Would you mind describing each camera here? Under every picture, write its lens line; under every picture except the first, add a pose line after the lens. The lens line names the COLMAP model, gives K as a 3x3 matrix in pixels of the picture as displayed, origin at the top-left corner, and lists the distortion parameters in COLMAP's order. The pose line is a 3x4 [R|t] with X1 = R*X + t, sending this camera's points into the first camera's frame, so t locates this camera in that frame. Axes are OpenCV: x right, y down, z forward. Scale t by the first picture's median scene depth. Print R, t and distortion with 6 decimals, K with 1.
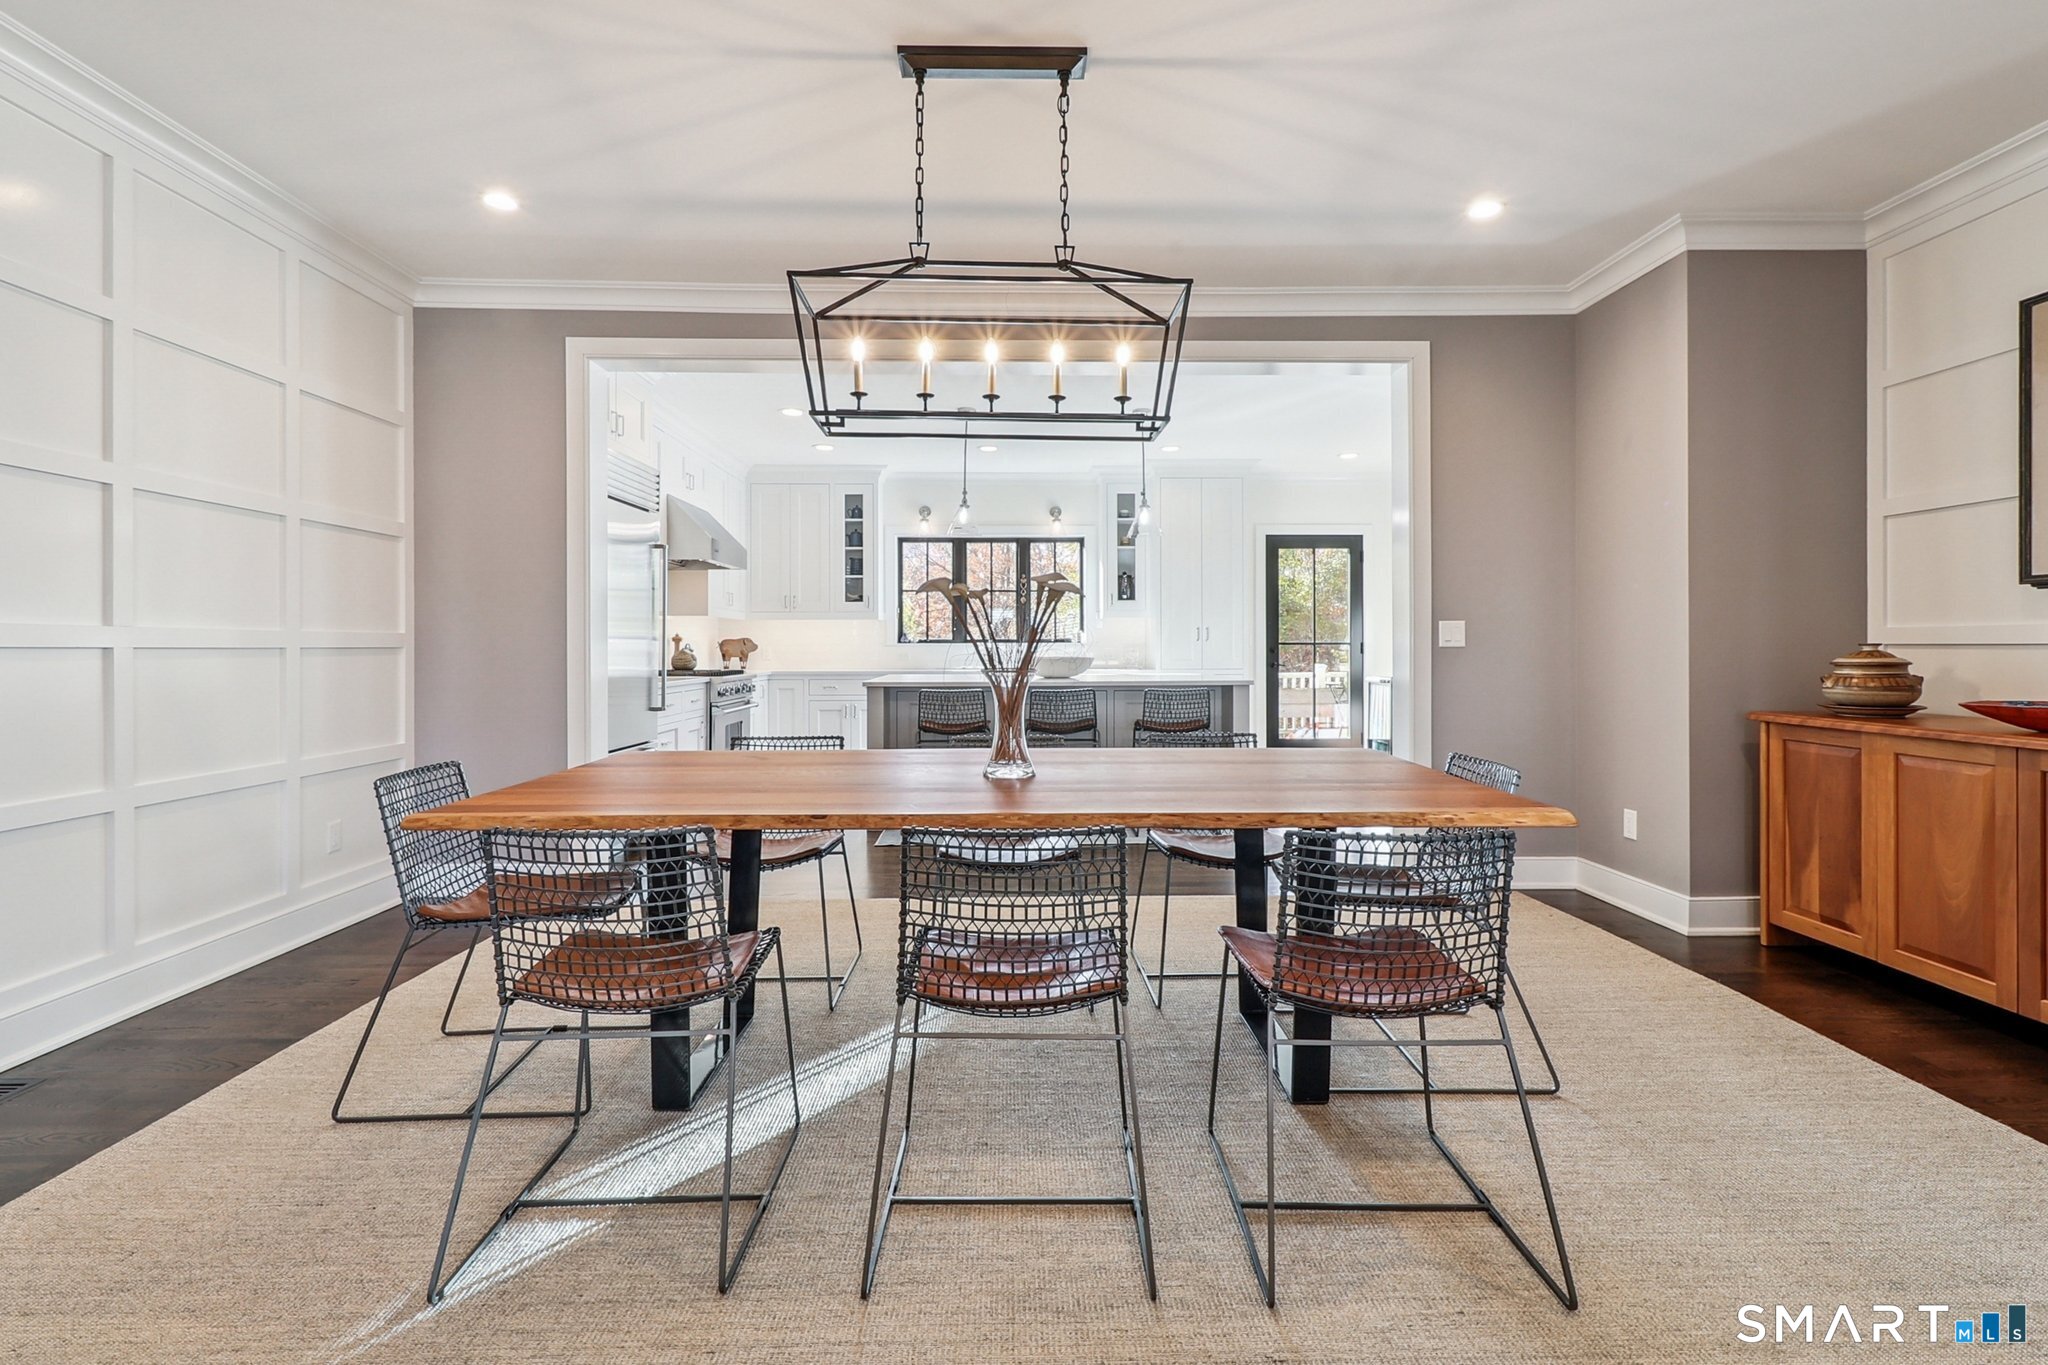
lens RADIAL K [[934.5, 0, 1021.8], [0, 934.5, 646.4], [0, 0, 1]] dist [0.001796, -0.000120]
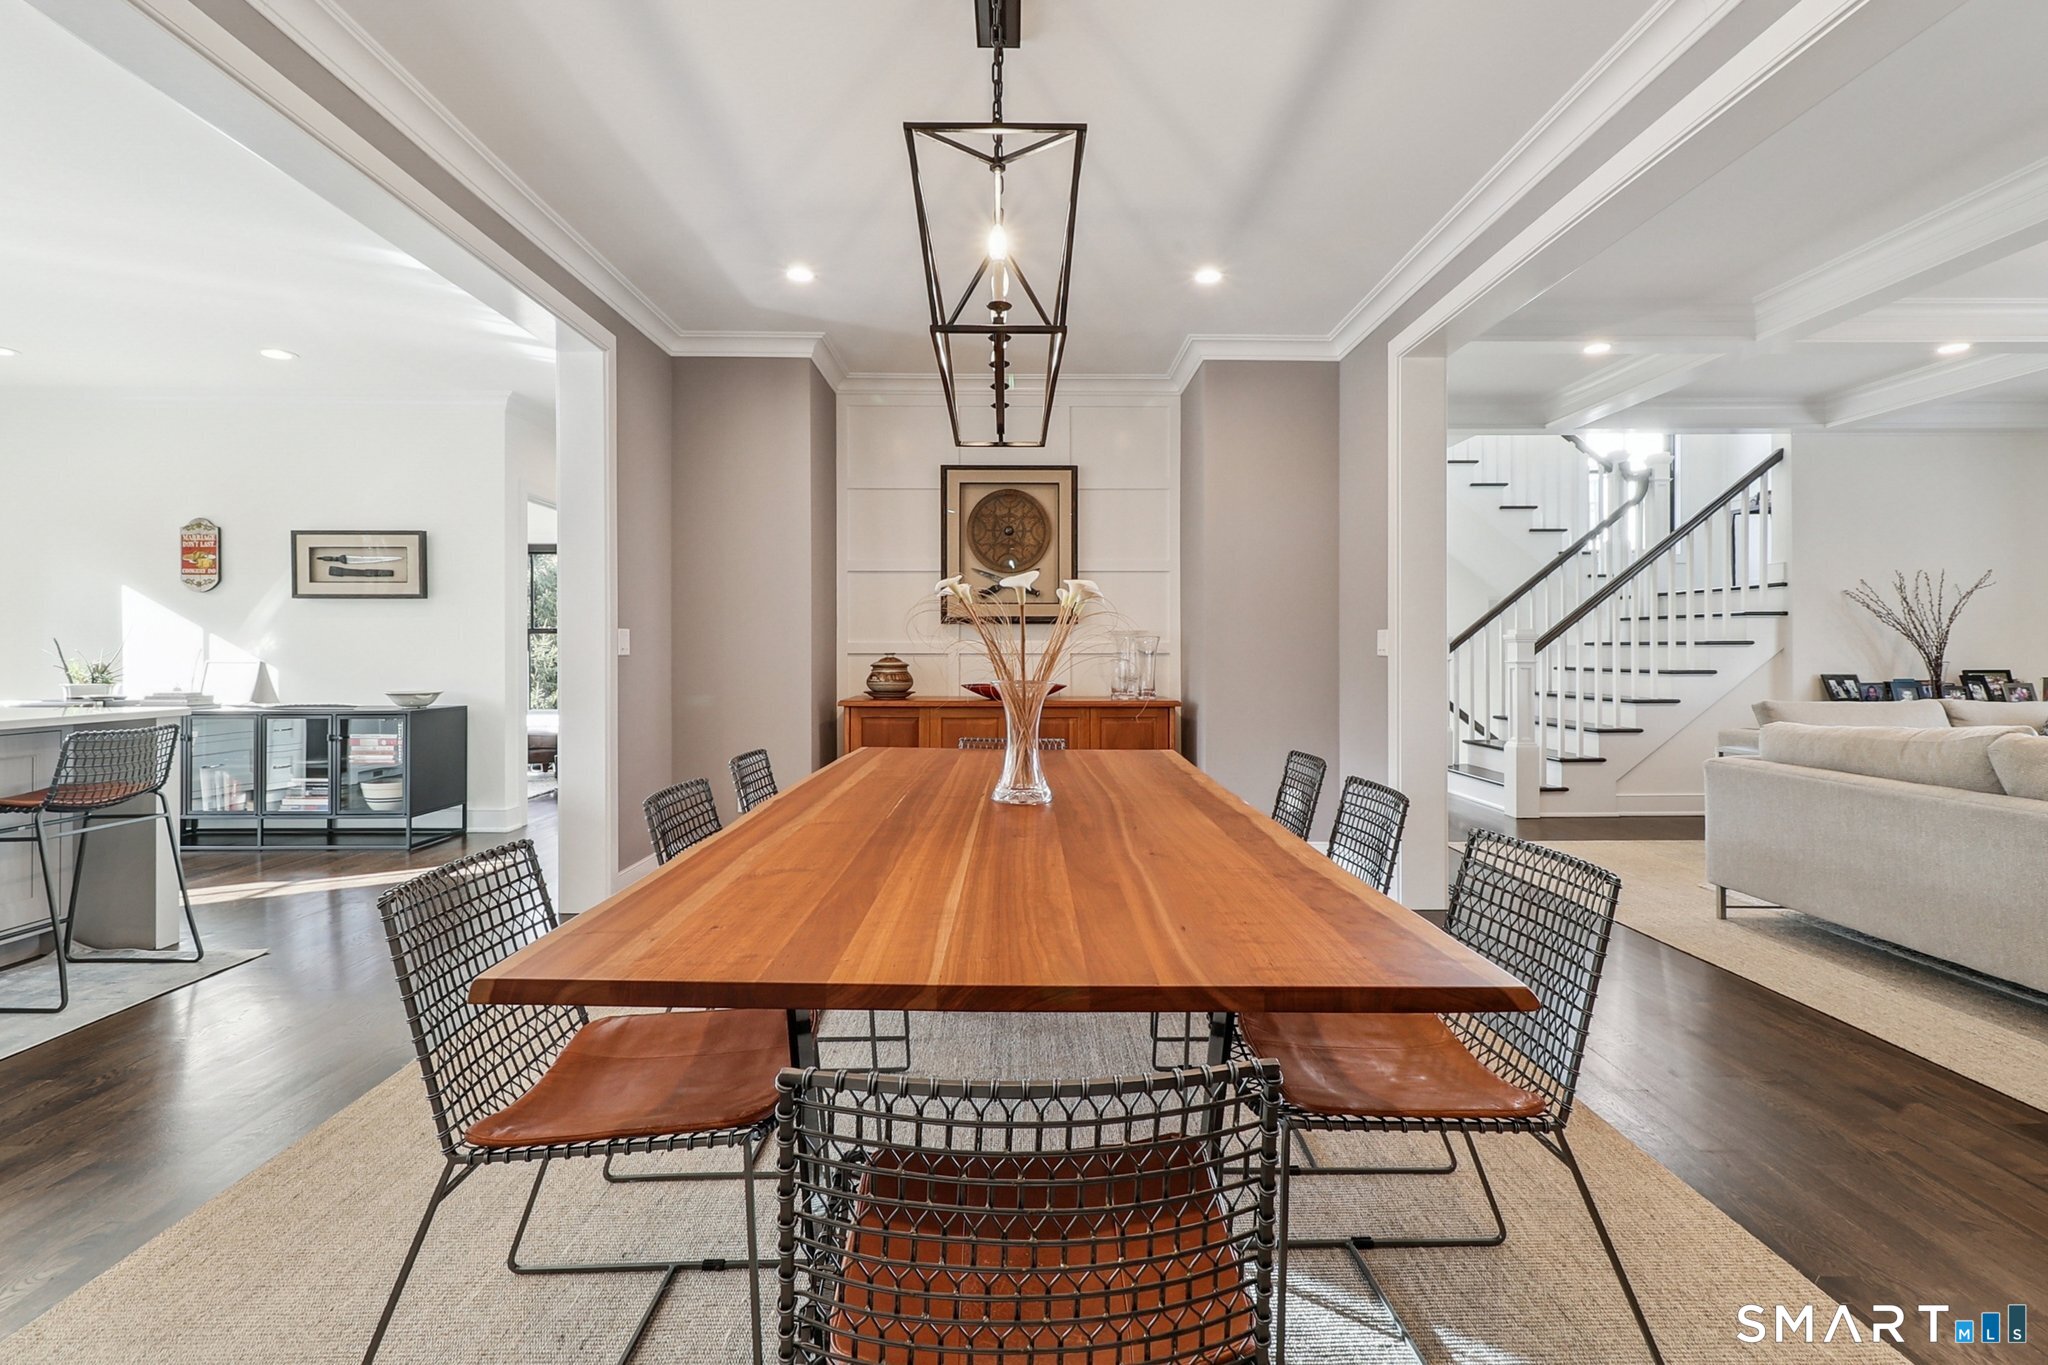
lens RADIAL K [[942.4, 0, 1031.3], [0, 942.4, 651.0], [0, 0, 1]] dist [0.008651, -0.000952]
pose [[-0.006339, 0.004006, 0.999972, -0.269993], [-0.001094, 0.999991, -0.004013, -0.000351], [-0.999979, -0.001119, -0.006335, 0.292438]]
